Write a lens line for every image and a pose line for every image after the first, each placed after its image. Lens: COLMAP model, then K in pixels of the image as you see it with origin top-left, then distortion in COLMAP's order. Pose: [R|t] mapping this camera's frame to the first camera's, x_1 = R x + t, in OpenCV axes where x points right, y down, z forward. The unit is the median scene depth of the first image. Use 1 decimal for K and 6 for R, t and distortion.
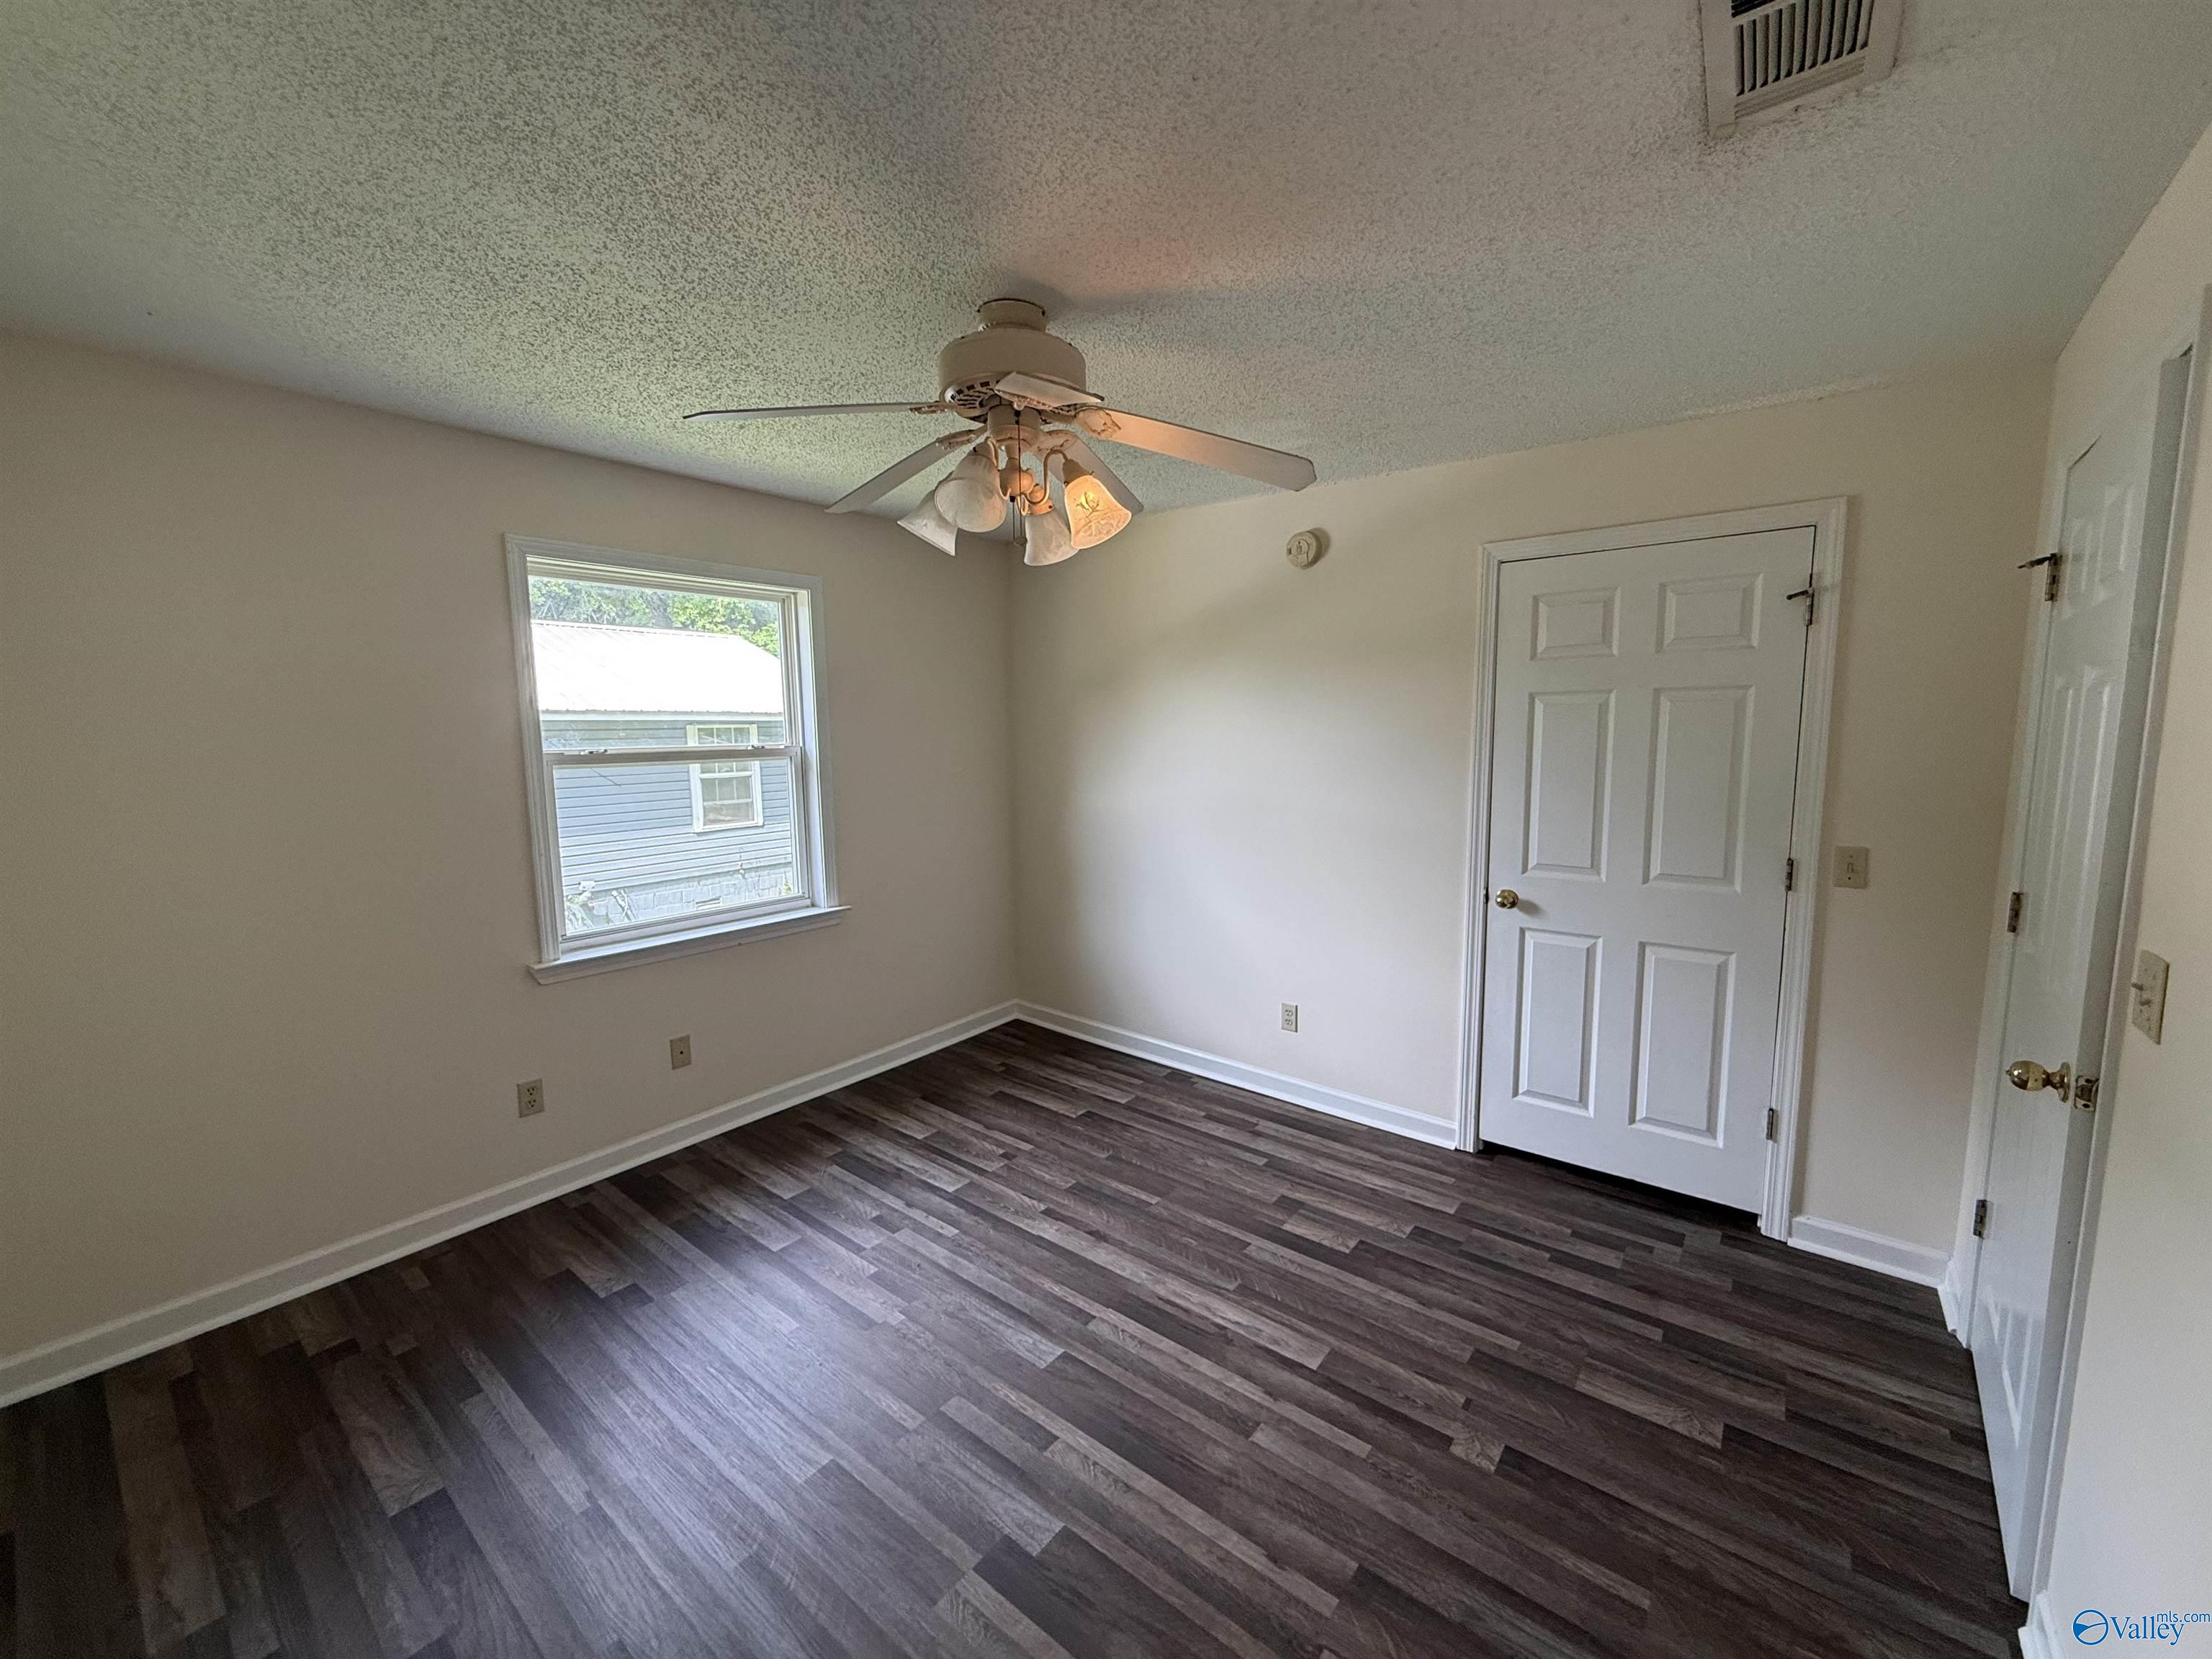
lens RADIAL K [[874.9, 0, 1100.0], [0, 874.9, 823.4], [0, 0, 1]] dist [-0.002127, 0.000710]
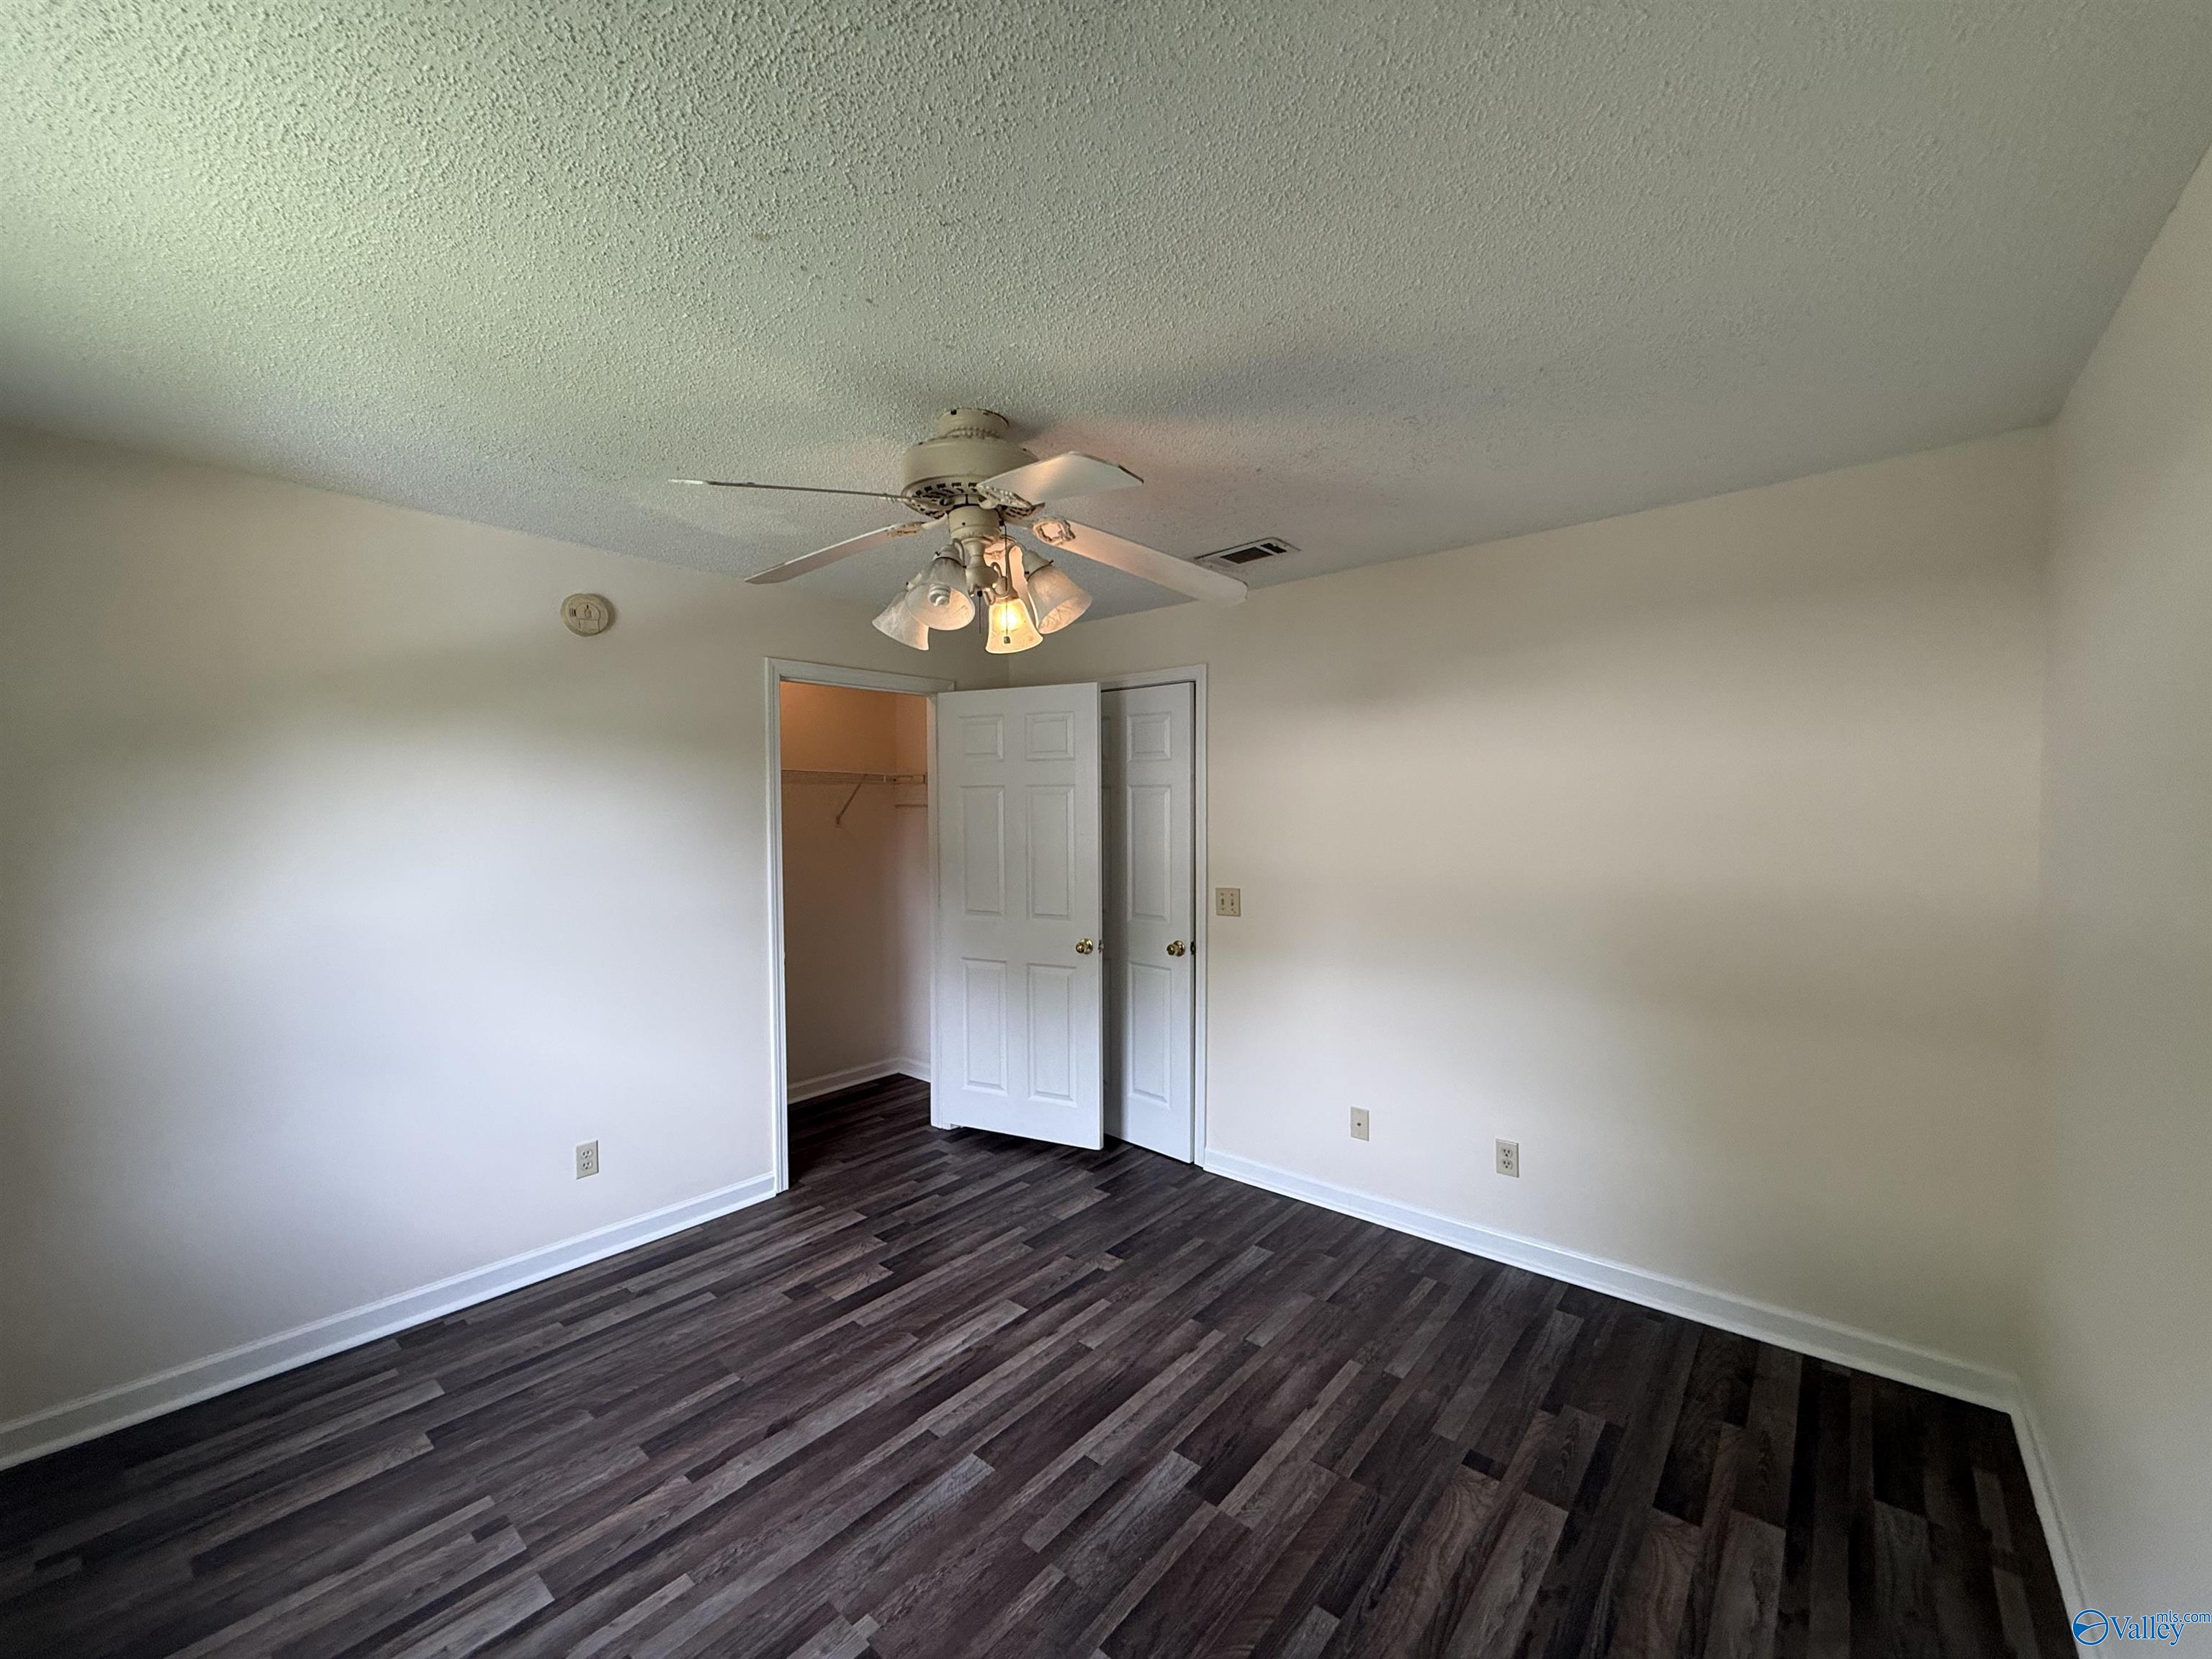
lens RADIAL K [[874.9, 0, 1081.8], [0, 874.9, 867.4], [0, 0, 1]] dist [-0.002127, 0.000710]
pose [[0.049444, -0.067305, 0.996507, -0.769971], [0.116282, 0.991330, 0.061185, -0.072611], [-0.991985, 0.112851, 0.056842, 0.599562]]
